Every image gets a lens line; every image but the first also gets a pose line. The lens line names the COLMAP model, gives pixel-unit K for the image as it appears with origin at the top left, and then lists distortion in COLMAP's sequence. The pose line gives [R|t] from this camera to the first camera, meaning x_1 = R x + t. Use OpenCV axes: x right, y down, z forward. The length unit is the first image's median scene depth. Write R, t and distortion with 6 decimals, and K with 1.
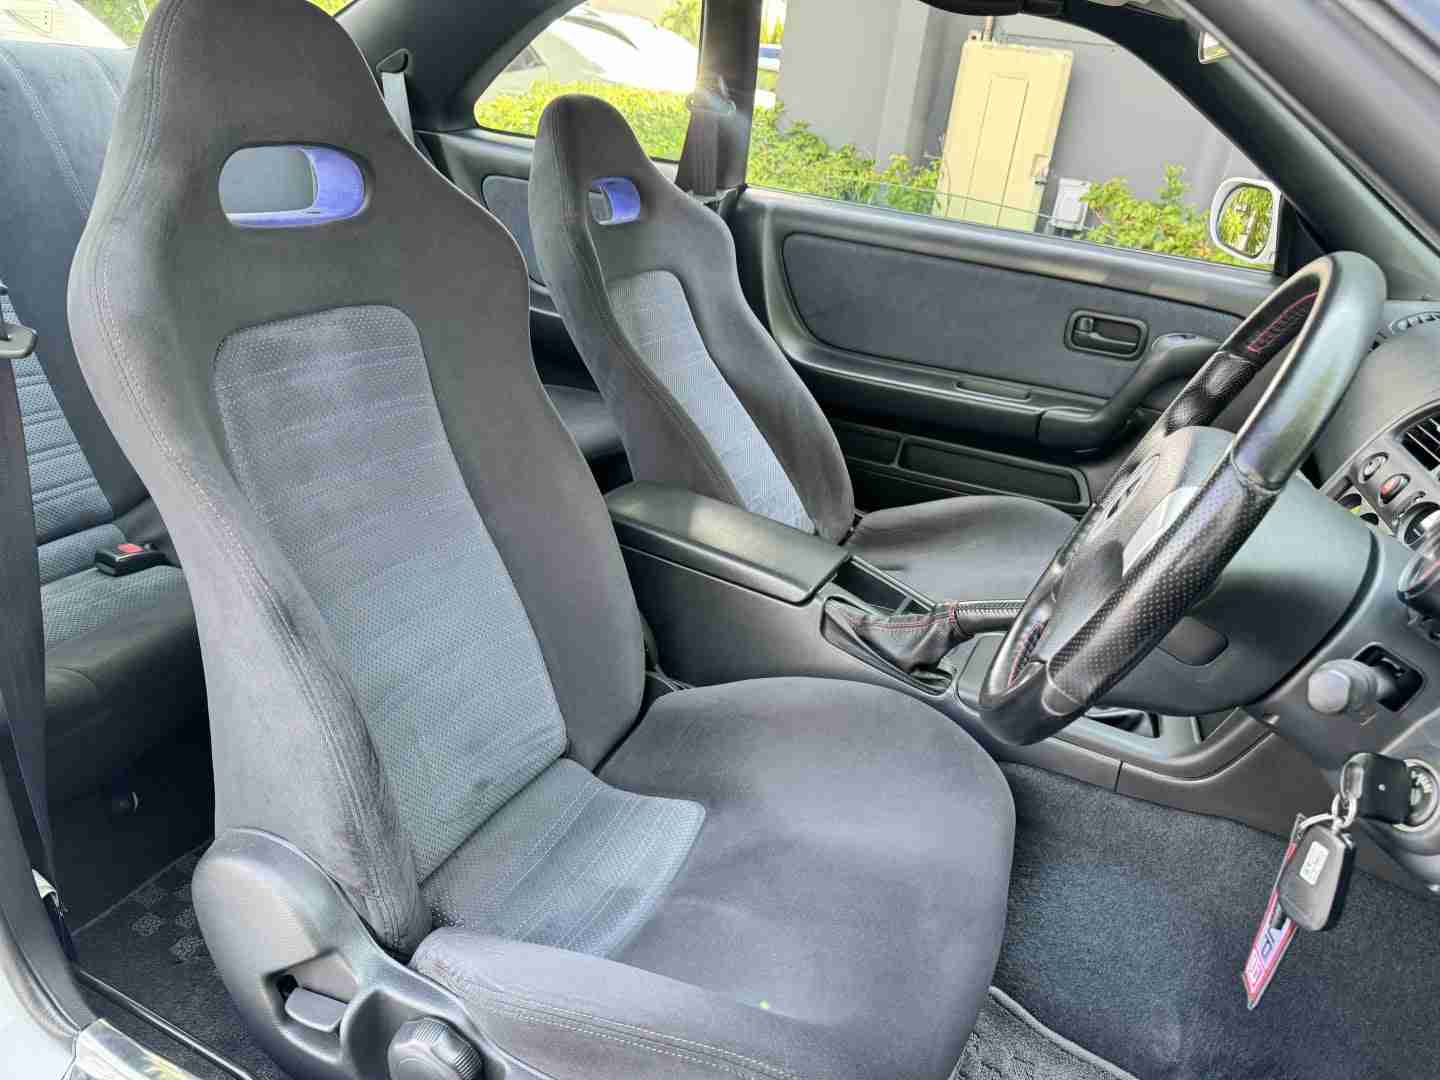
lens RADIAL K [[1004.8, 0, 720.0], [0, 1004.8, 540.0], [0, 0, 1]] dist [-0.002879, -0.020630]
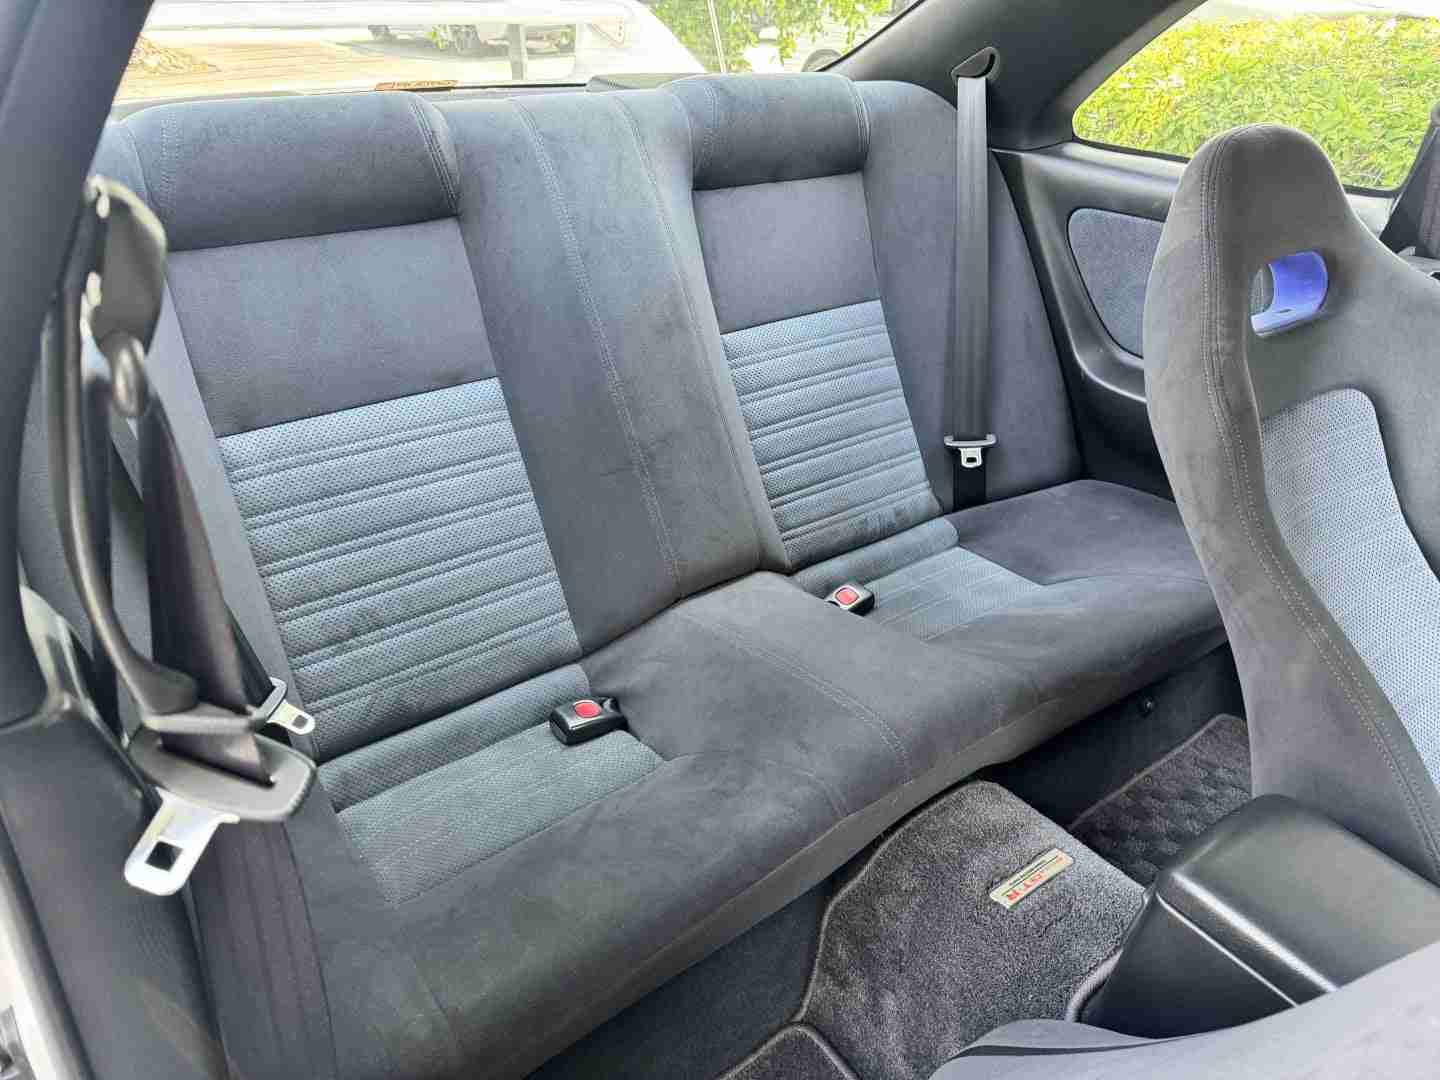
lens RADIAL K [[1004.8, 0, 720.0], [0, 1004.8, 540.0], [0, 0, 1]] dist [-0.002879, -0.020630]
pose [[0.866503, 0.143023, -0.478244, -0.086597], [-0.115055, 0.989502, 0.087458, -0.189345], [0.485731, -0.020758, 0.873862, 0.262572]]
